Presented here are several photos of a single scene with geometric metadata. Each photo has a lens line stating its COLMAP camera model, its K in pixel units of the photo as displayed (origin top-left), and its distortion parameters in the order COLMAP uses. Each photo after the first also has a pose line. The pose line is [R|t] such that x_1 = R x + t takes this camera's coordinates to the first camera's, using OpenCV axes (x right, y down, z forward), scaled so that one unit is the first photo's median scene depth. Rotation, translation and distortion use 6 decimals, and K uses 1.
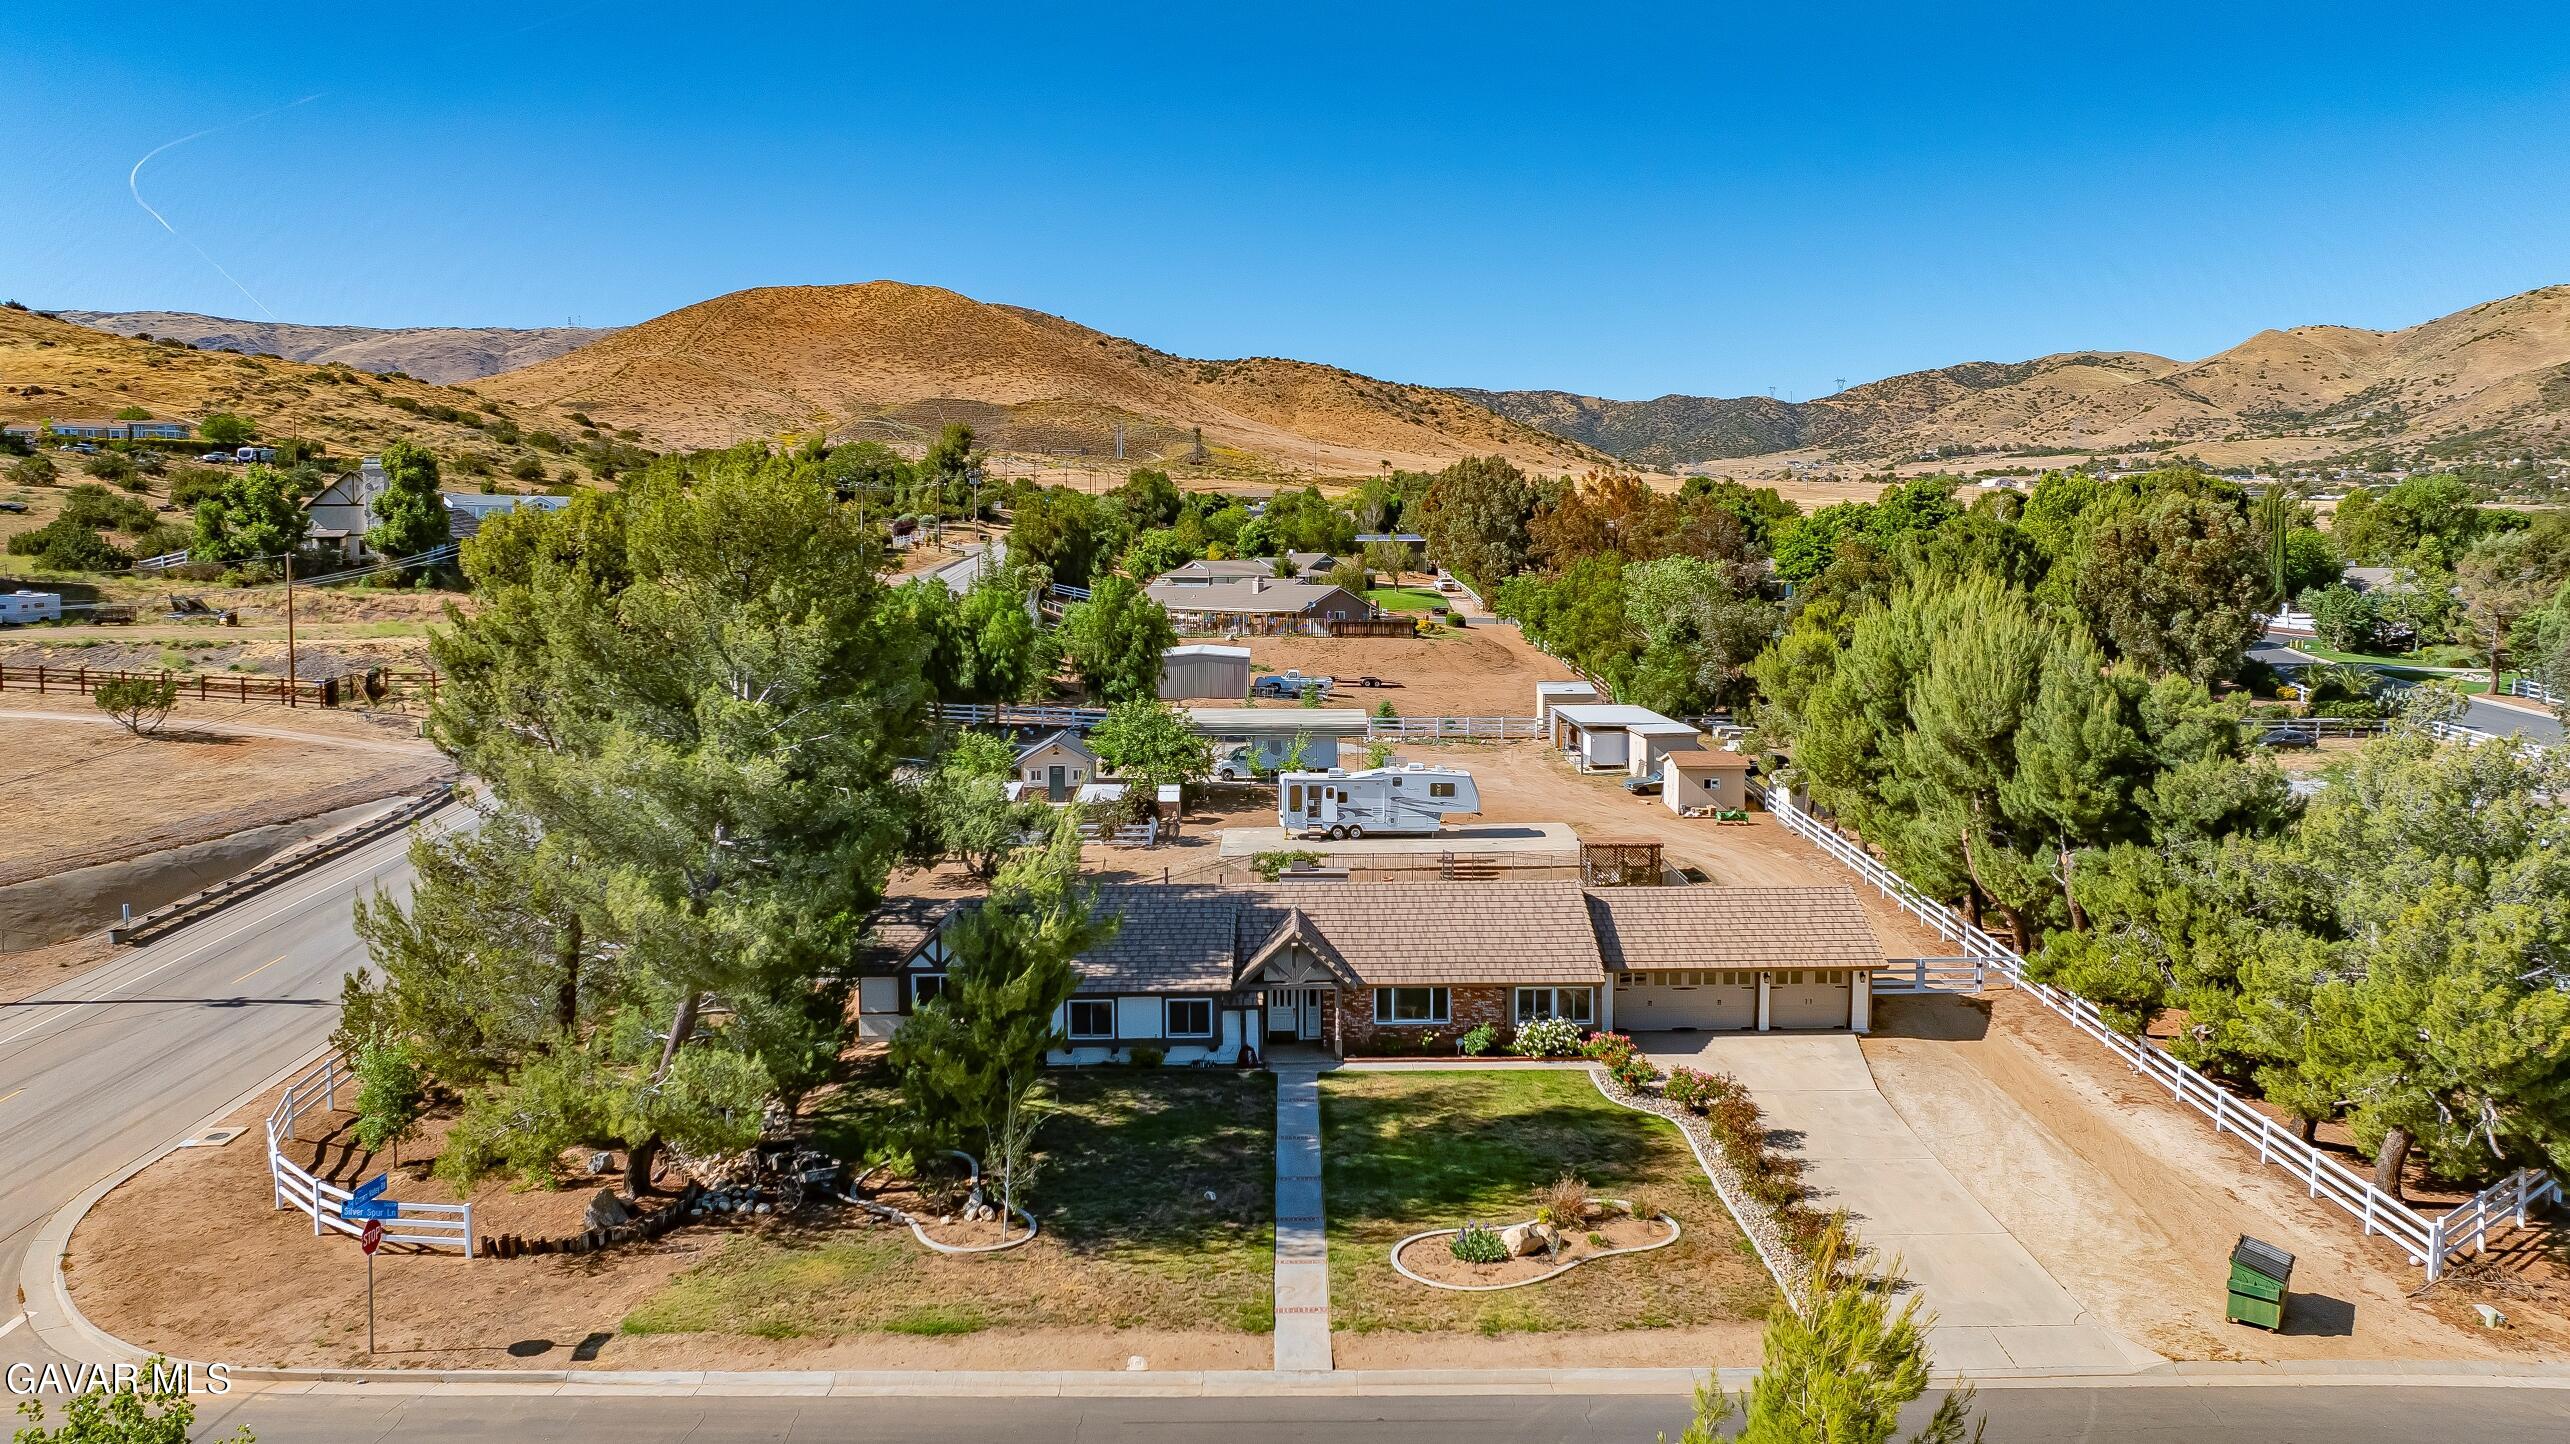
lens RADIAL K [[1821.9, 0, 1336.6], [0, 1821.9, 783.9], [0, 0, 1]] dist [-0.020683, 0.005153]
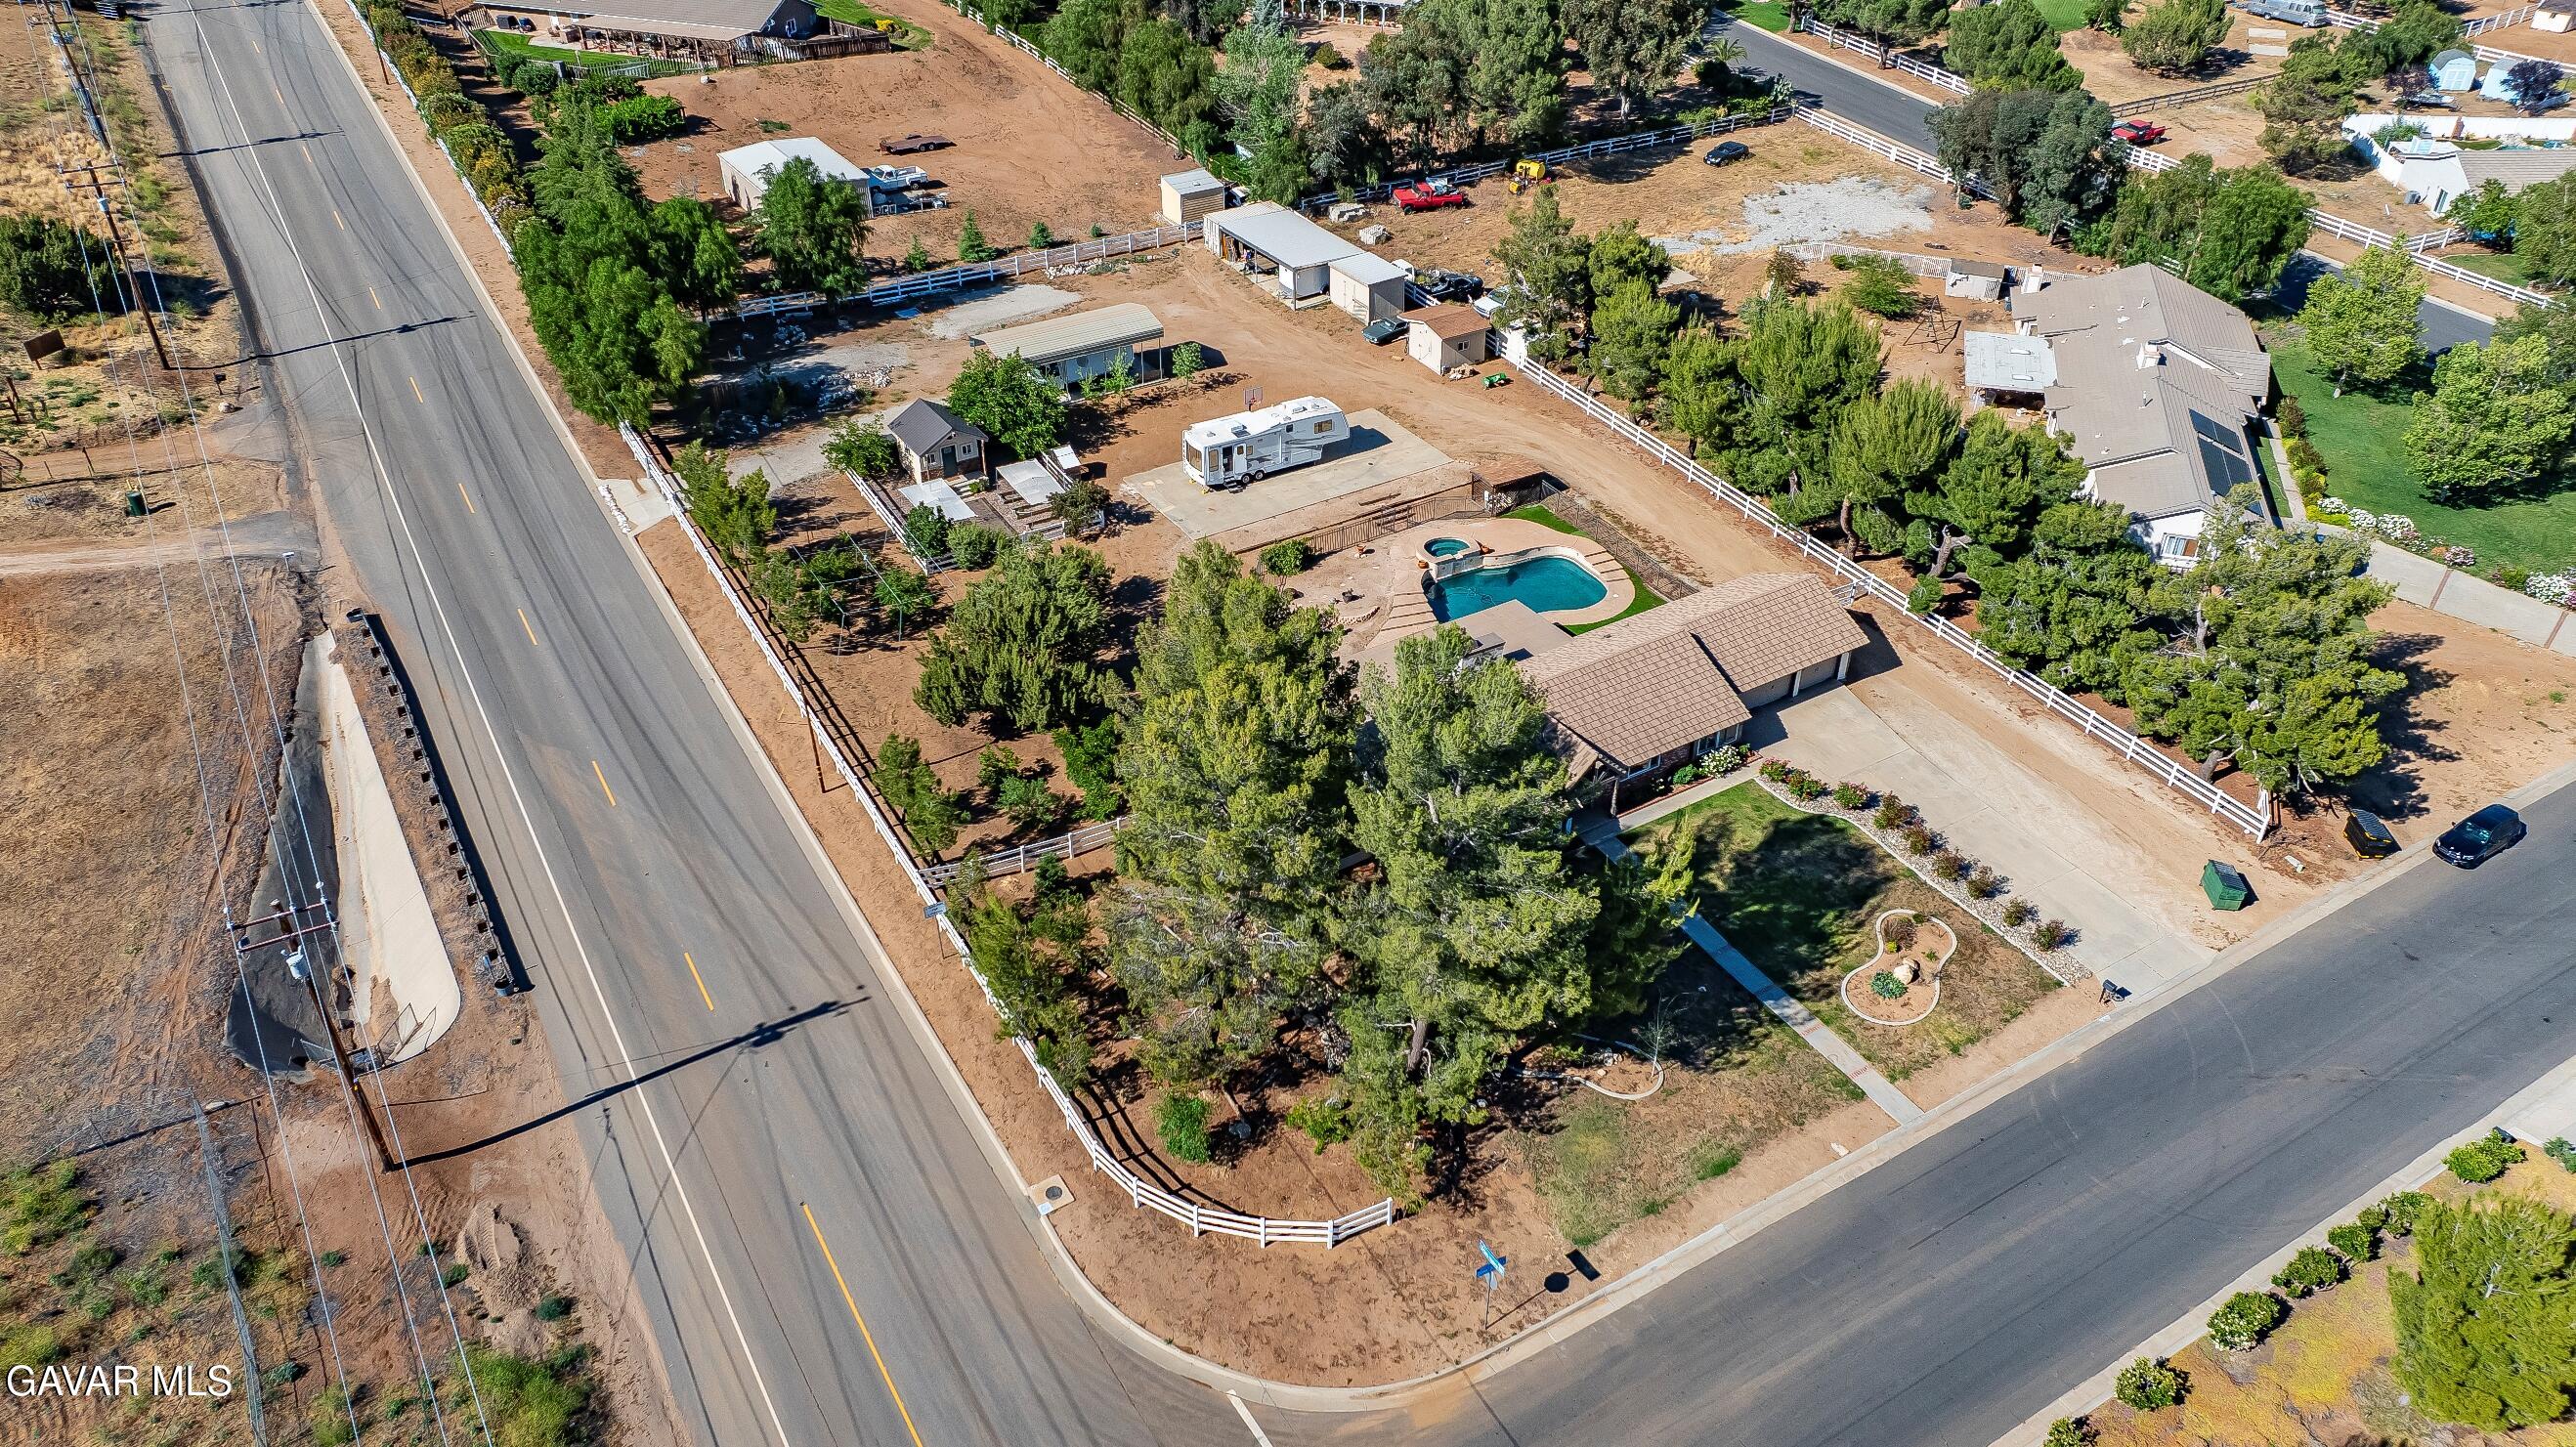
lens RADIAL K [[1786.0, 0, 1288.0], [0, 1786.0, 723.5], [0, 0, 1]] dist [-0.006486, -0.003170]
pose [[0.869496, -0.280329, 0.406684, -0.764608], [0.062411, 0.879100, 0.472533, -0.590357], [-0.489981, -0.385484, 0.781870, 0.039362]]
